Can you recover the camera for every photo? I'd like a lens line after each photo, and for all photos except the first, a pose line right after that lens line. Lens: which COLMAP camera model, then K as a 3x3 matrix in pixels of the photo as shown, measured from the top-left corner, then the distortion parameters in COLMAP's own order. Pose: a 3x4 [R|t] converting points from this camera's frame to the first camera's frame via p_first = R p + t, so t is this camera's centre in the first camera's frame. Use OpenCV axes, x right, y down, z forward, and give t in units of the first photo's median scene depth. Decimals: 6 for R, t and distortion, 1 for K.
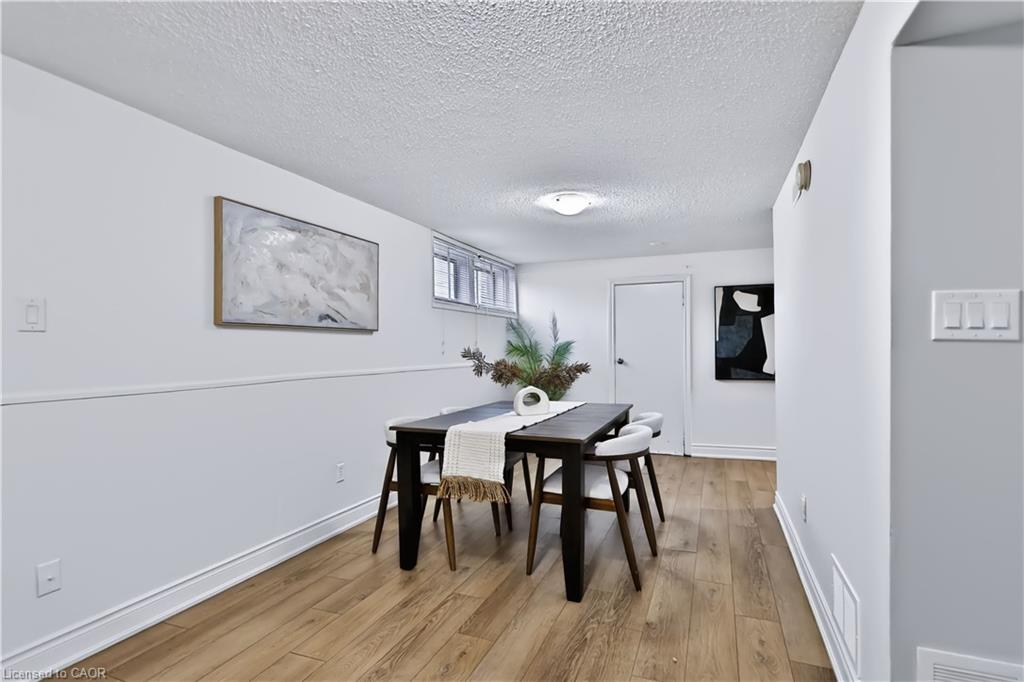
lens RADIAL K [[508.2, 0, 507.0], [0, 508.2, 341.7], [0, 0, 1]] dist [0.001324, 0.001045]
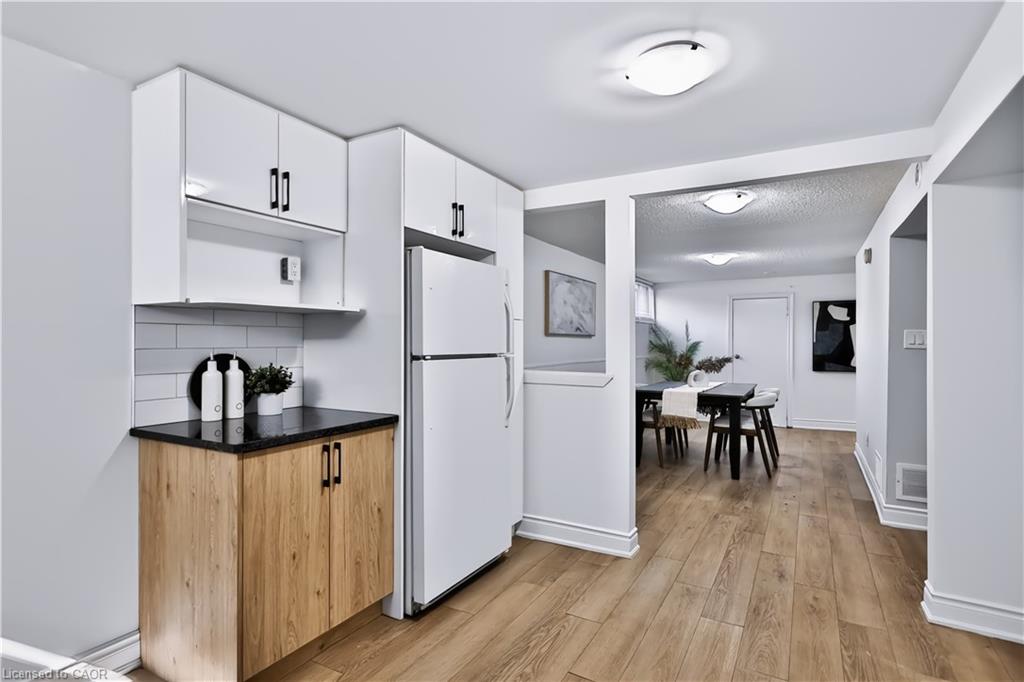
lens RADIAL K [[508.2, 0, 517.0], [0, 508.2, 340.2], [0, 0, 1]] dist [0.001324, 0.001045]
pose [[0.991200, 0.006887, -0.132197, -0.227232], [-0.005964, 0.999955, 0.007373, -0.014717], [0.132242, -0.006520, 0.991196, -0.527077]]
